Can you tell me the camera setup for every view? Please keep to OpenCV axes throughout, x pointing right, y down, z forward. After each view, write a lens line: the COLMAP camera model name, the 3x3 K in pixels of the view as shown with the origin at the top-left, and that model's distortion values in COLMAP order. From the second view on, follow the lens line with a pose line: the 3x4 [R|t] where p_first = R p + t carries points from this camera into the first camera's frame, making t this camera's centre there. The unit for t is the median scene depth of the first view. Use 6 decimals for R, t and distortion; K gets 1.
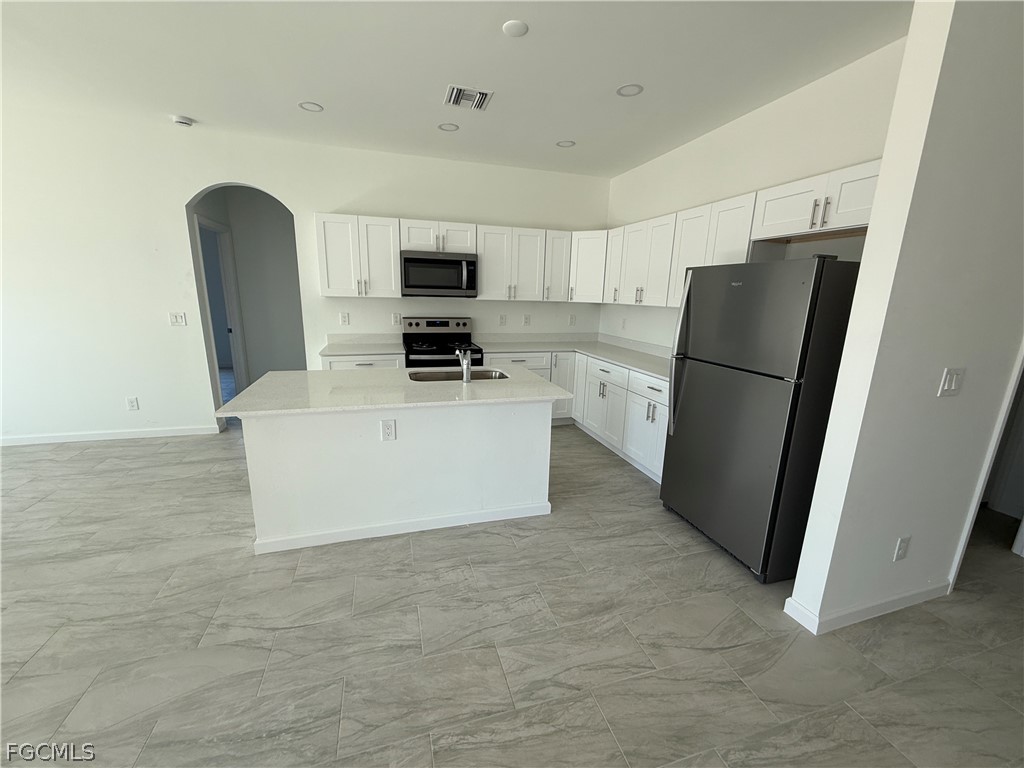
lens RADIAL K [[408.0, 0, 510.2], [0, 408.0, 385.3], [0, 0, 1]] dist [-0.000793, -0.000089]
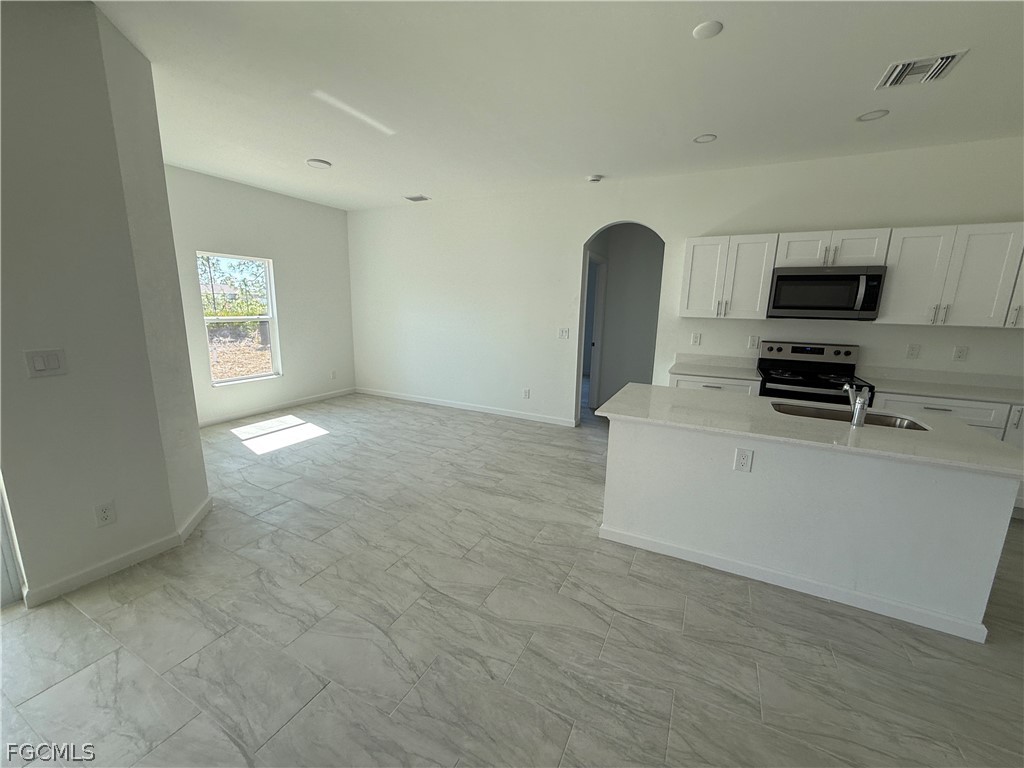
lens RADIAL K [[408.0, 0, 510.2], [0, 408.0, 385.3], [0, 0, 1]] dist [-0.000793, -0.000089]
pose [[0.720809, 0.125015, -0.681766, -0.053928], [-0.157069, 0.987474, 0.015008, 0.008226], [0.675103, 0.096266, 0.731416, -0.047220]]
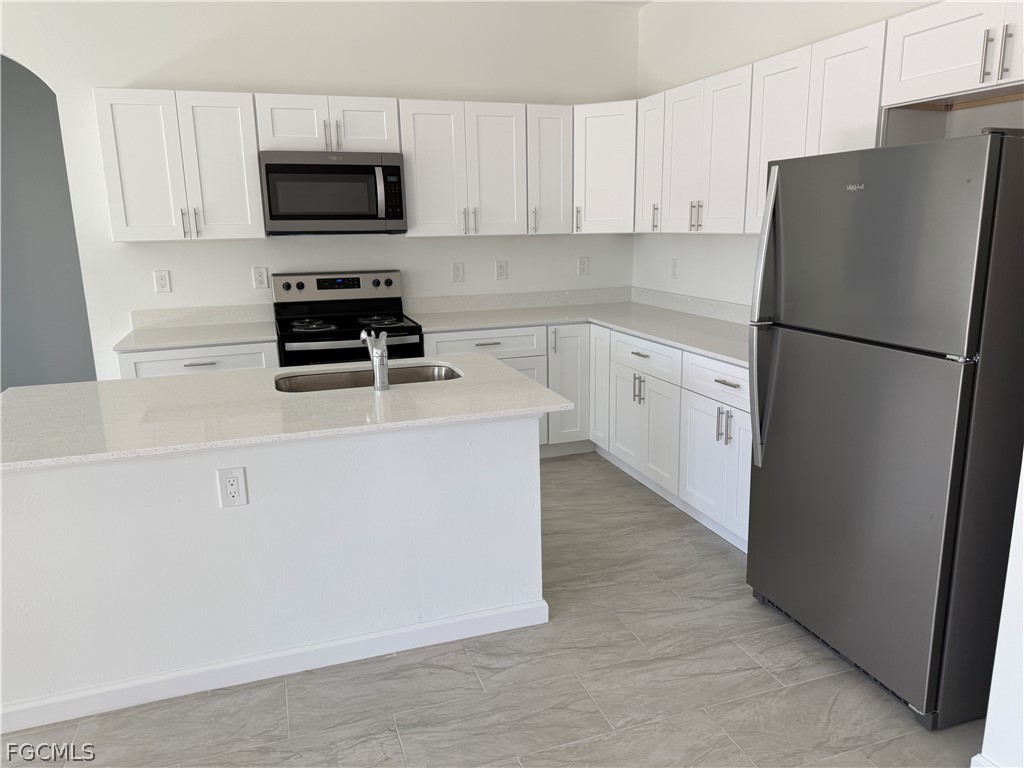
lens RADIAL K [[724.5, 0, 520.1], [0, 724.5, 380.6], [0, 0, 1]] dist [0.066648, -0.091051]
pose [[0.998208, -0.050380, 0.032278, 0.041797], [0.050571, 0.998707, -0.005139, -0.004399], [-0.031978, 0.006762, 0.999466, 0.021998]]
